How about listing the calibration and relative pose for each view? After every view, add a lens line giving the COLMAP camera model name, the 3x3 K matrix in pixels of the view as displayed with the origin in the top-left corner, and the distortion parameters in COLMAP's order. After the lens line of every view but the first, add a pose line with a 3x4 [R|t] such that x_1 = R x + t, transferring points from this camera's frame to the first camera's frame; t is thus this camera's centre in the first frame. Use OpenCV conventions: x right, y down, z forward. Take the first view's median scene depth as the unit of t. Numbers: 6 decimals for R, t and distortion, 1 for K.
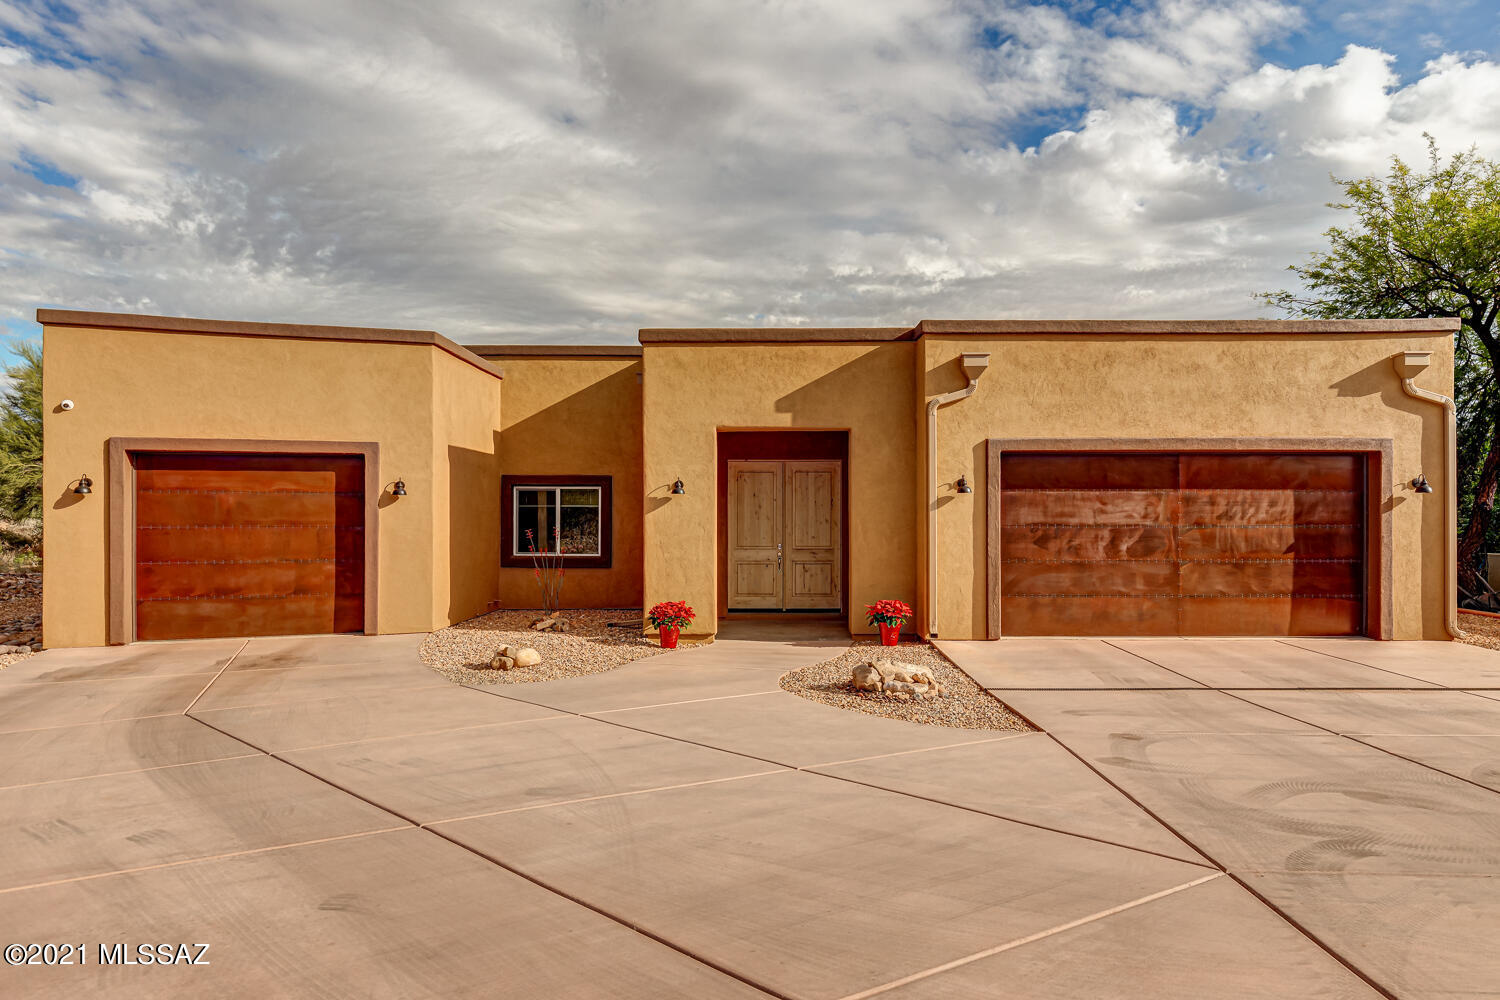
lens RADIAL K [[908.9, 0, 750.0], [0, 908.9, 500.0], [0, 0, 1]] dist [0.001745, -0.000026]
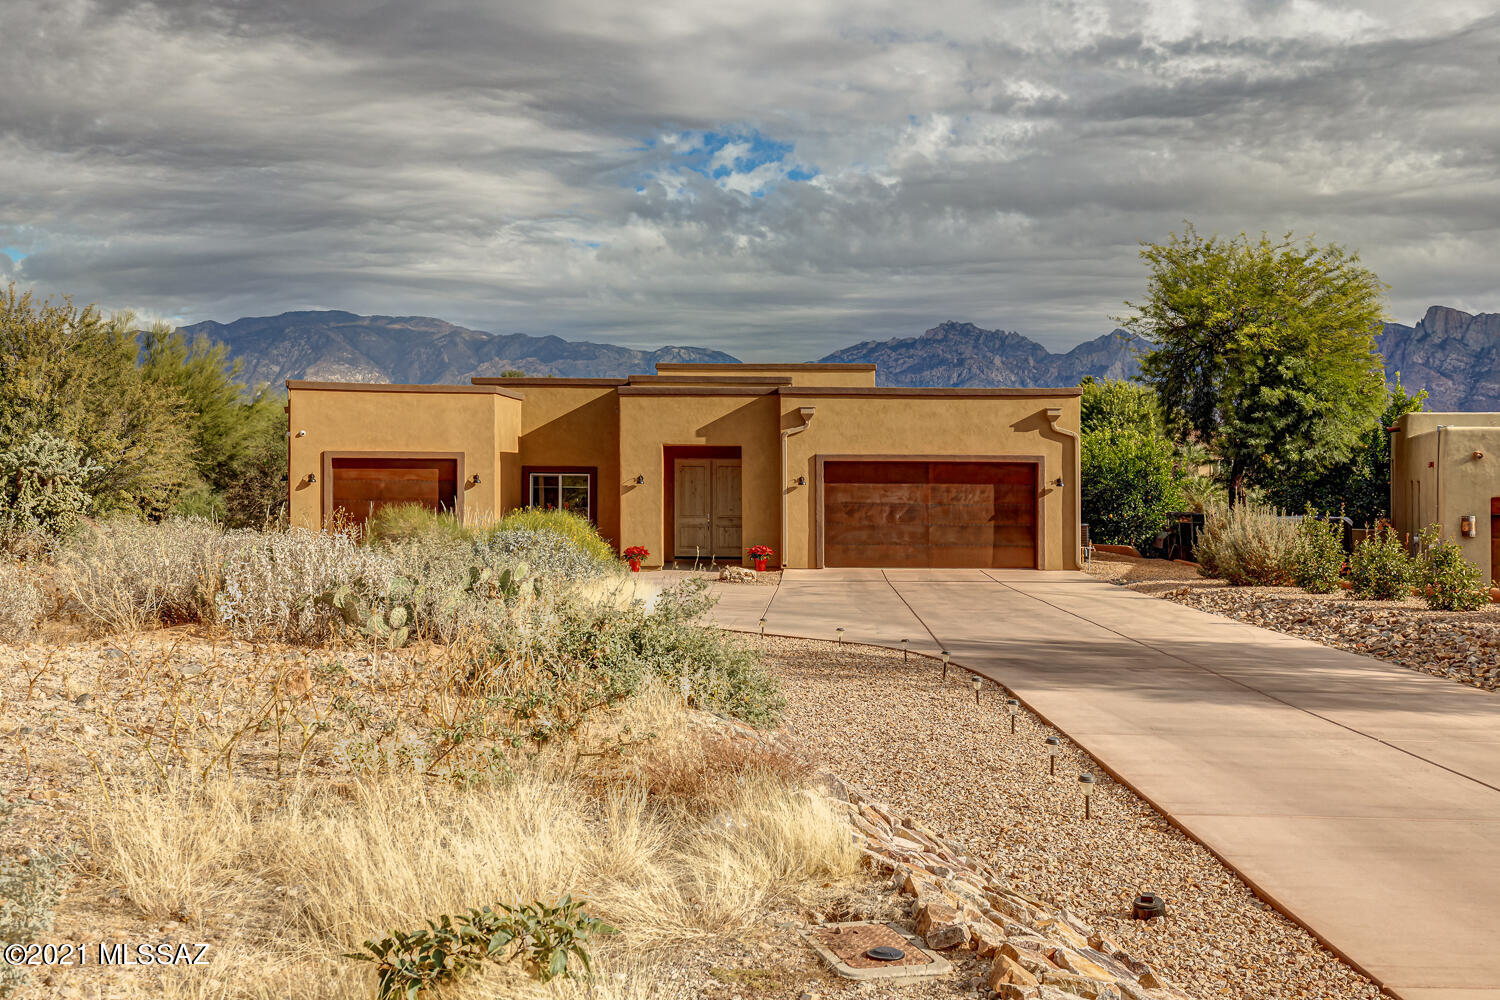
lens RADIAL K [[1494.2, 0, 750.0], [0, 1494.2, 500.0], [0, 0, 1]] dist [0.000454, 0.003886]
pose [[0.999787, 0.007056, -0.019415, 0.181986], [-0.006409, 0.999428, 0.033194, -0.070350], [0.019638, -0.033062, 0.999260, -1.804195]]
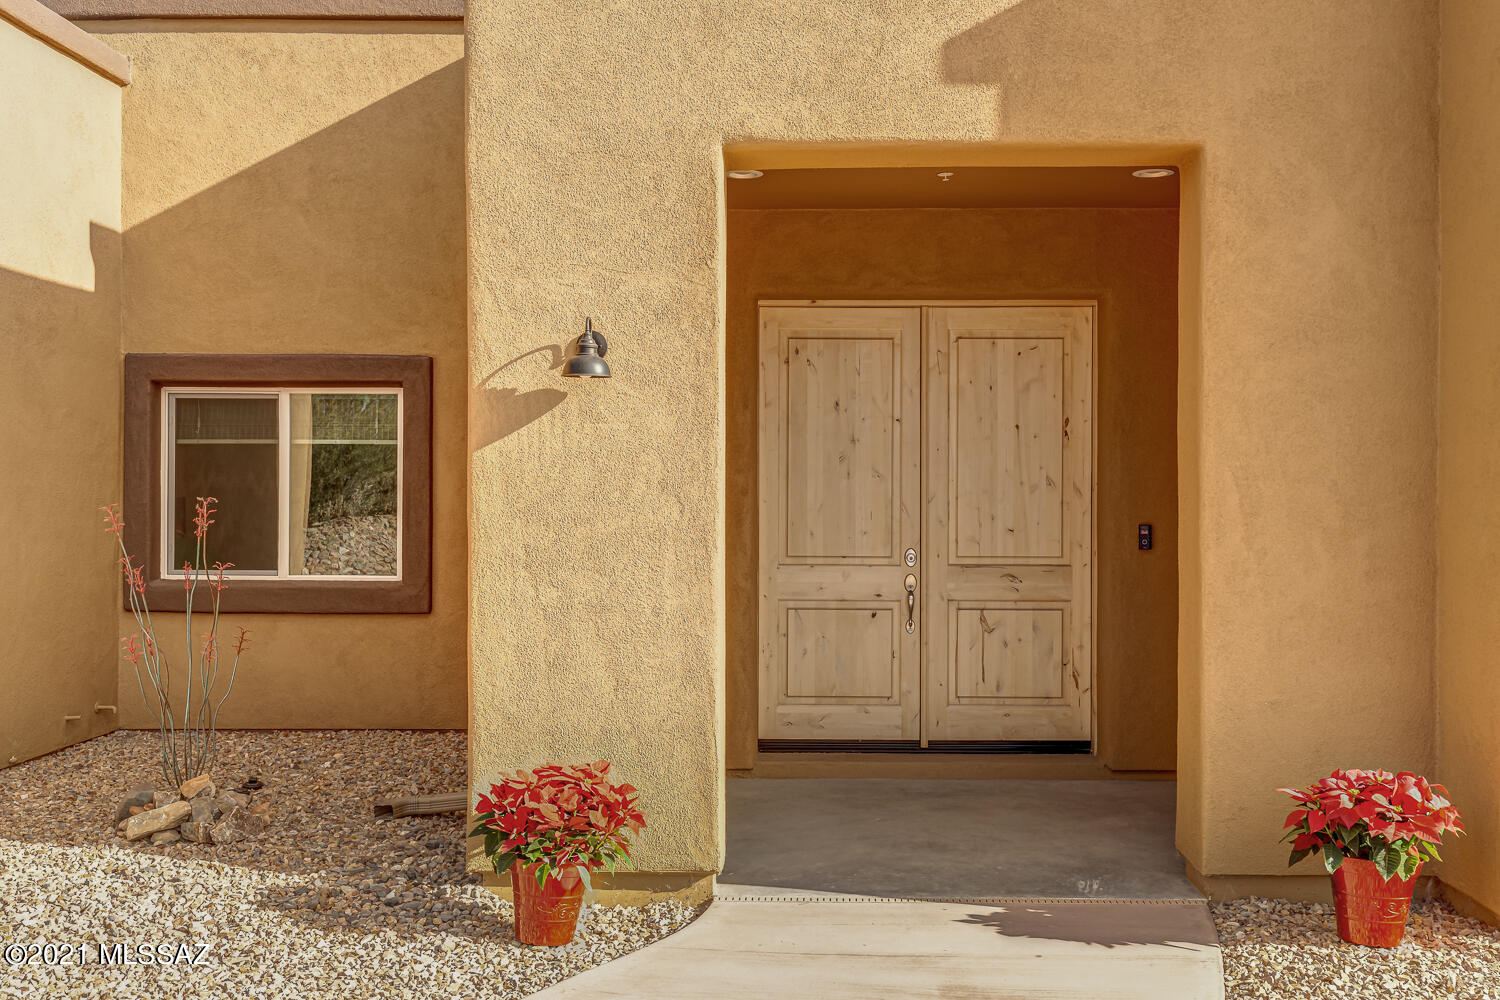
lens RADIAL K [[1494.2, 0, 750.0], [0, 1494.2, 500.0], [0, 0, 1]] dist [0.000454, 0.003886]
pose [[0.999752, 0.002045, -0.022178, -0.018619], [-0.001527, 0.999726, 0.023340, 0.020236], [0.022220, -0.023300, 0.999482, 0.536925]]
